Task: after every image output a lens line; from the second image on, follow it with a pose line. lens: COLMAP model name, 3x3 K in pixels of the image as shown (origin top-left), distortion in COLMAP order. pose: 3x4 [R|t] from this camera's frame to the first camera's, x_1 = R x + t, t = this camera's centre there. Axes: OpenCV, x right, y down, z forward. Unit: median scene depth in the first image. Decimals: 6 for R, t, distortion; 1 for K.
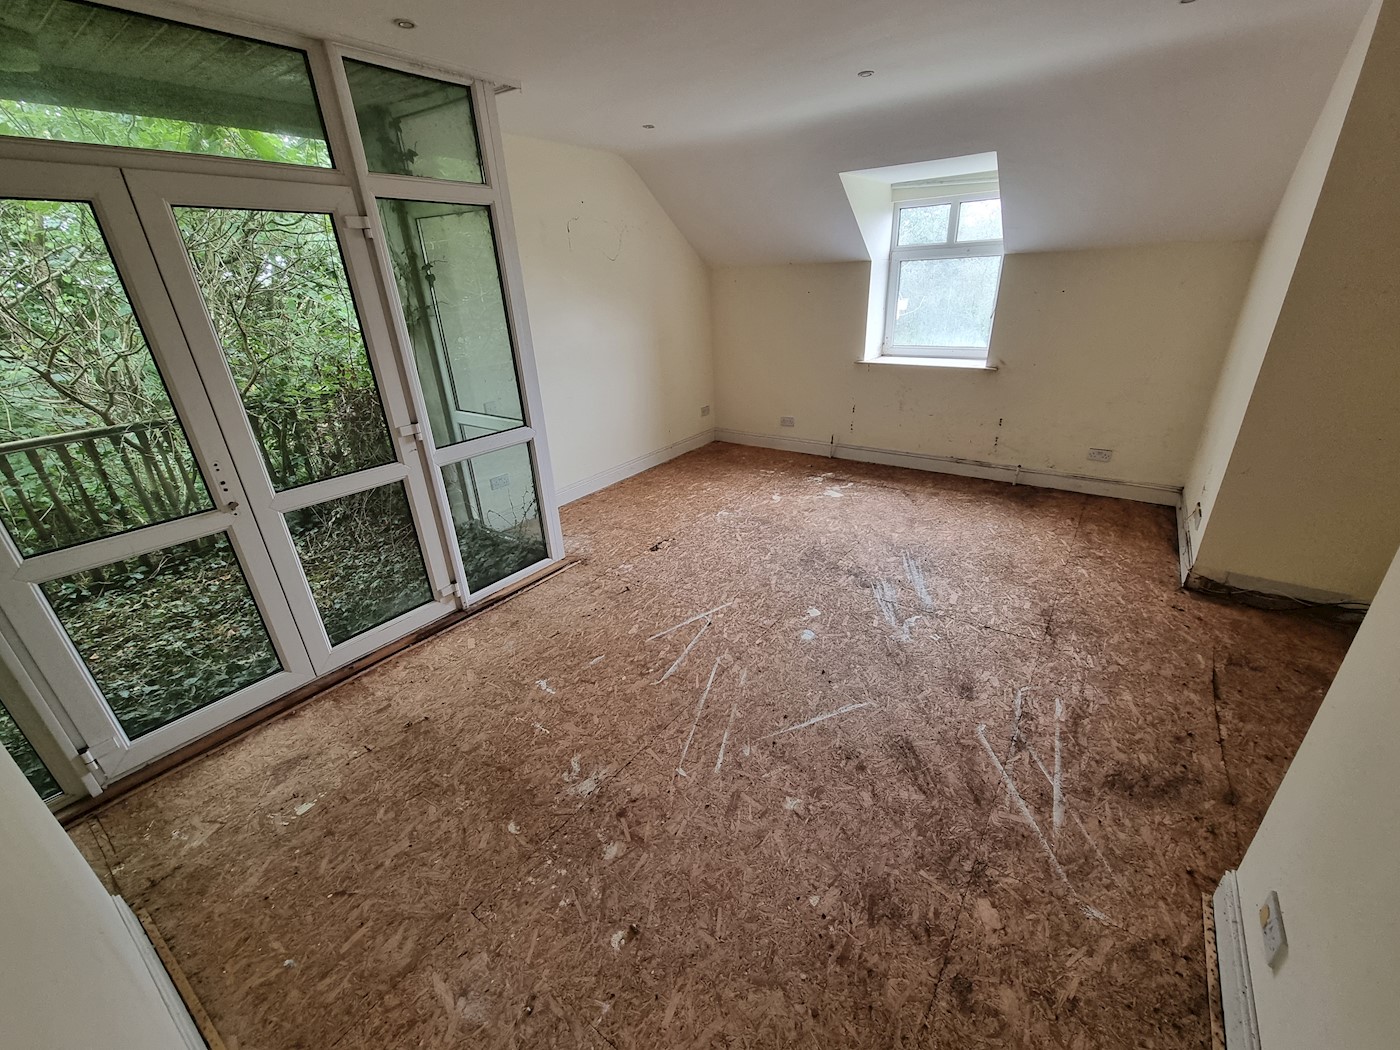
lens RADIAL K [[579.5, 0, 703.0], [0, 579.5, 538.9], [0, 0, 1]] dist [-0.001117, 0.000418]
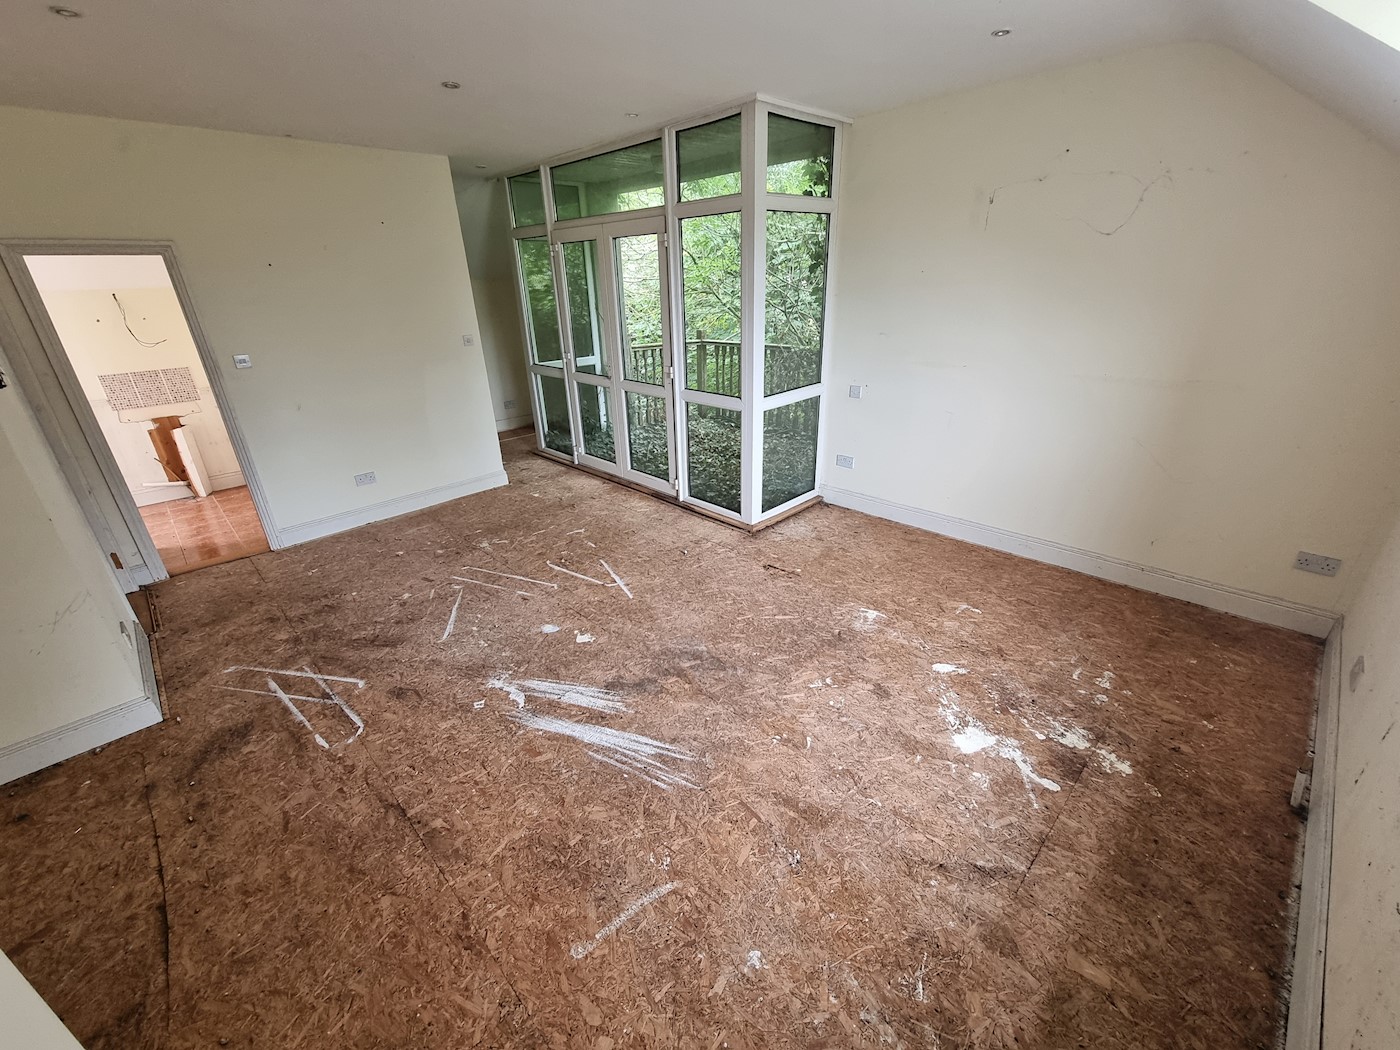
lens RADIAL K [[579.5, 0, 703.0], [0, 579.5, 538.9], [0, 0, 1]] dist [-0.001117, 0.000418]
pose [[-0.175272, 0.448126, -0.876620, 1.040862], [-0.374875, 0.792953, 0.480308, -0.608144], [0.910356, 0.412807, 0.029009, 1.220195]]
